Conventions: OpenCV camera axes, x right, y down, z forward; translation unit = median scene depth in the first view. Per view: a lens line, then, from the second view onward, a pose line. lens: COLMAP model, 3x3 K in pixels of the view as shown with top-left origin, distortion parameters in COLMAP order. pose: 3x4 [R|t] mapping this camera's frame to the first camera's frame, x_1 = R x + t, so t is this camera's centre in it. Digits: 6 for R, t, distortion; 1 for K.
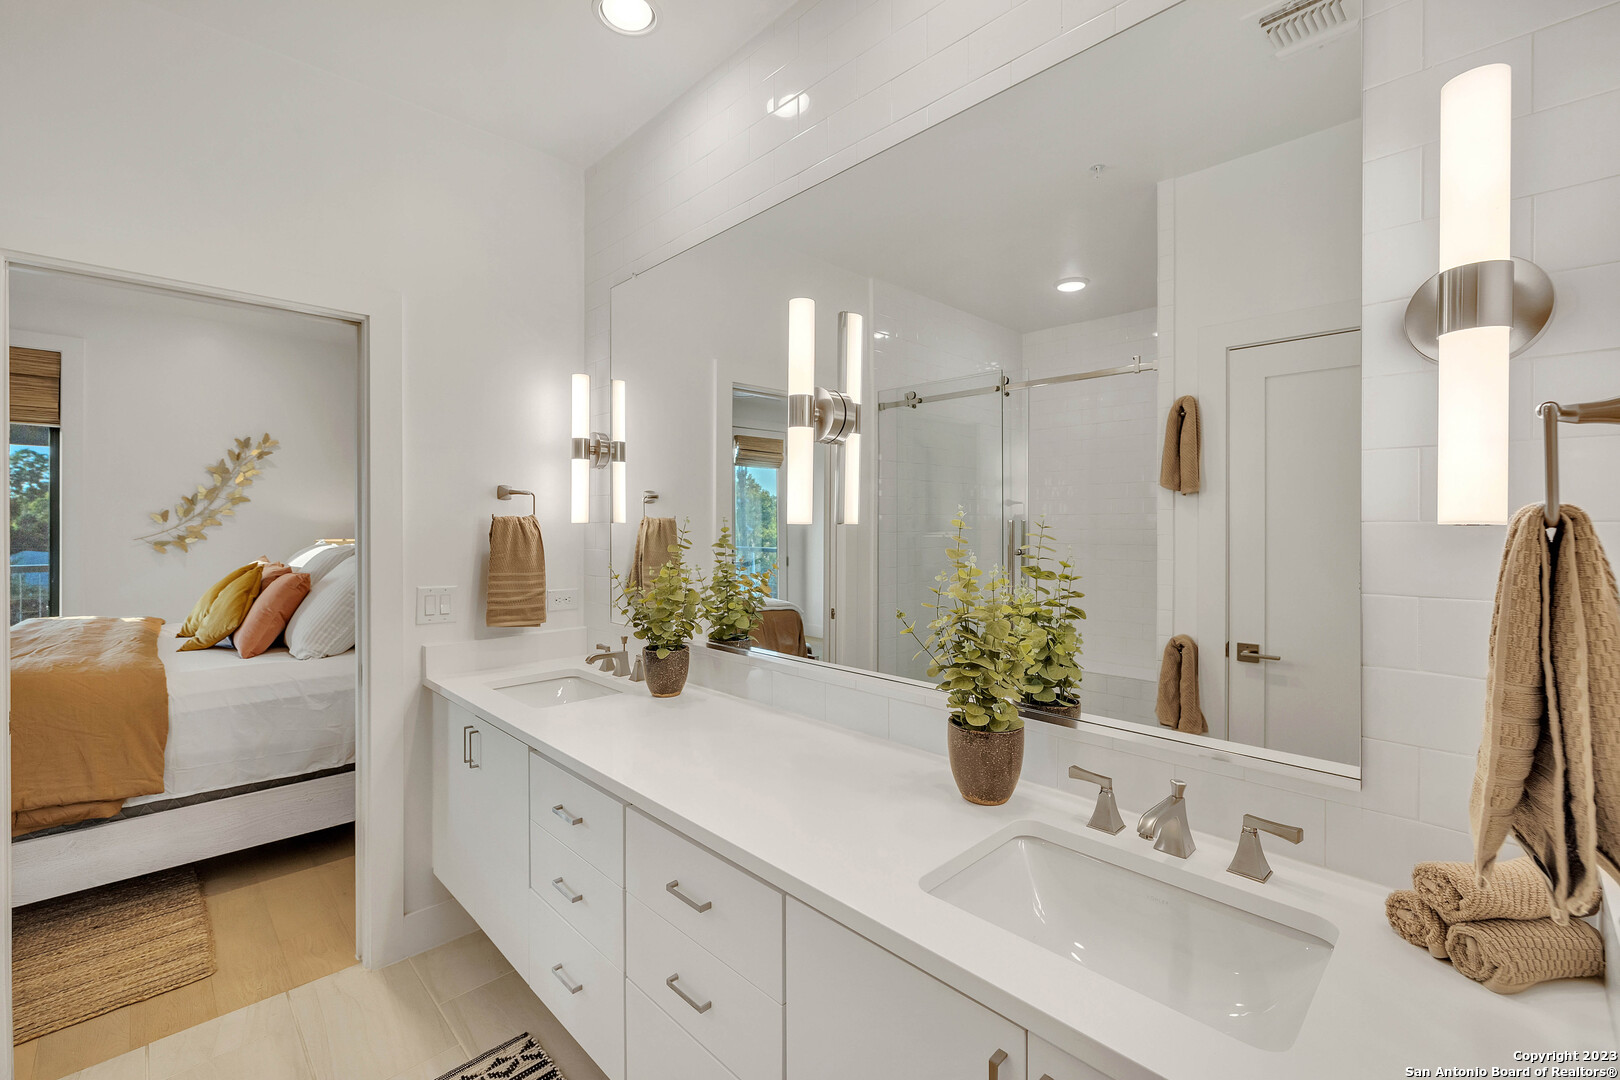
lens RADIAL K [[687.9, 0, 789.8], [0, 687.9, 525.8], [0, 0, 1]] dist [0.002170, 0.000225]
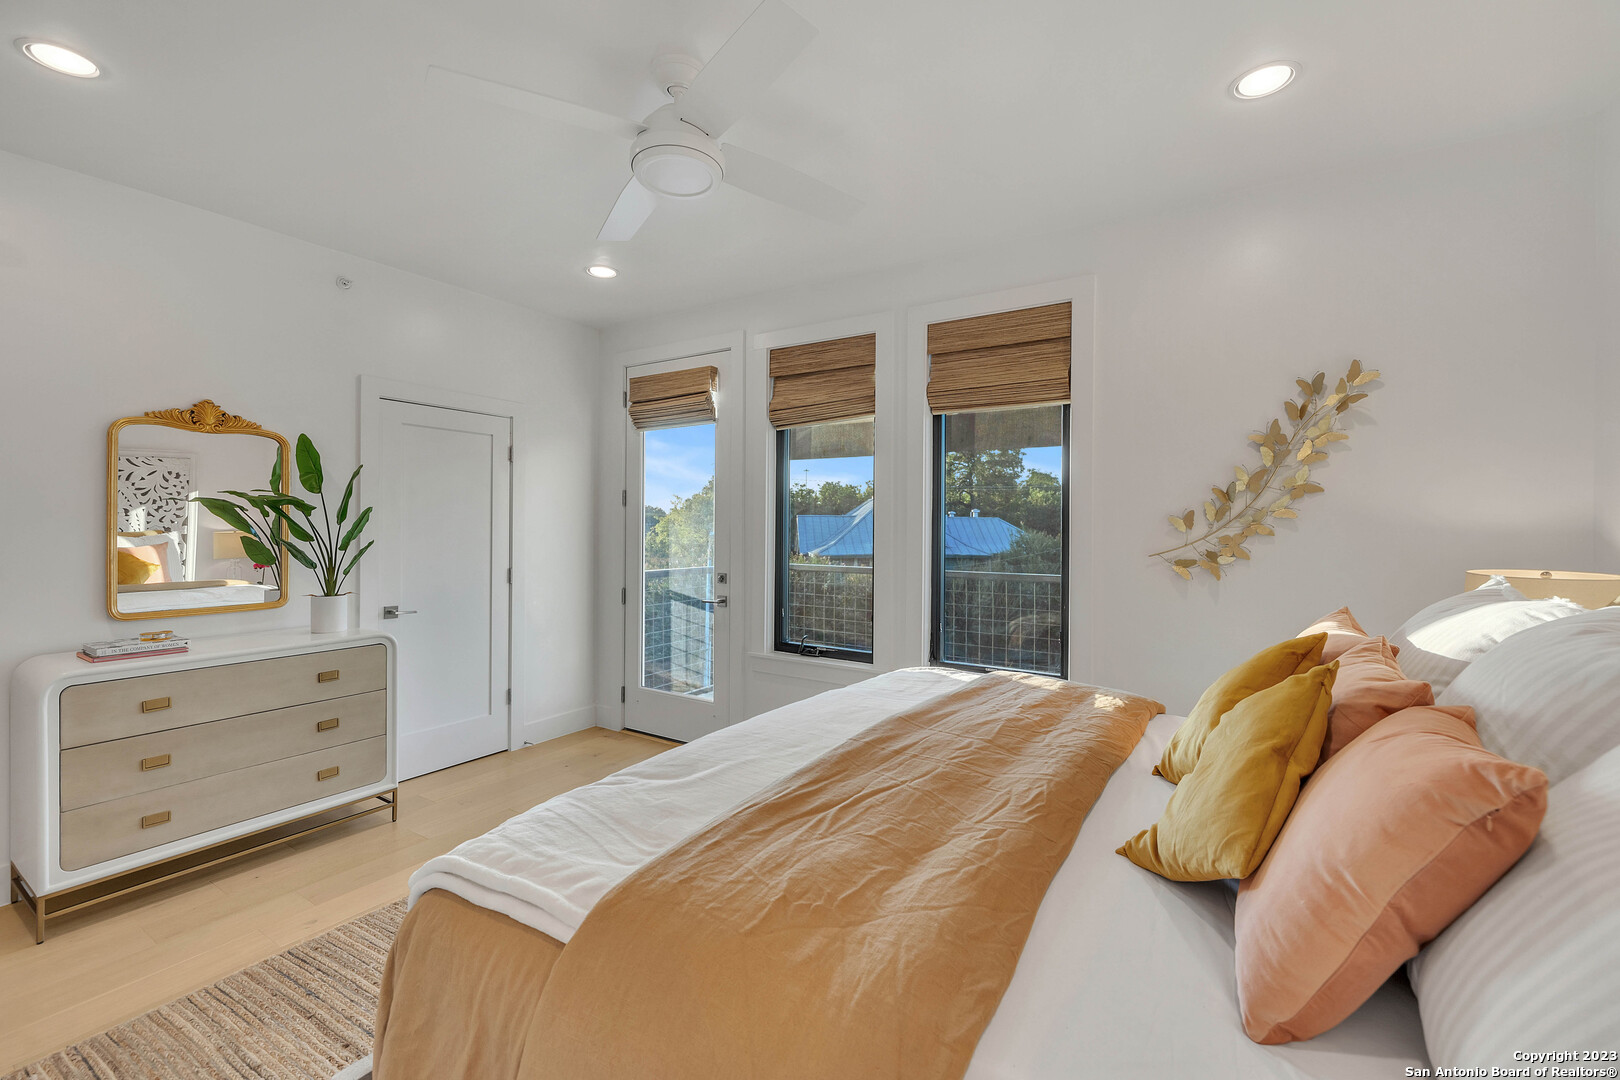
lens RADIAL K [[687.9, 0, 789.8], [0, 687.9, 525.8], [0, 0, 1]] dist [0.002170, 0.000225]
pose [[0.227593, -0.001608, -0.973755, -0.364641], [-0.007073, 0.999970, -0.003304, -0.004072], [0.973731, 0.007639, 0.227575, 0.485919]]
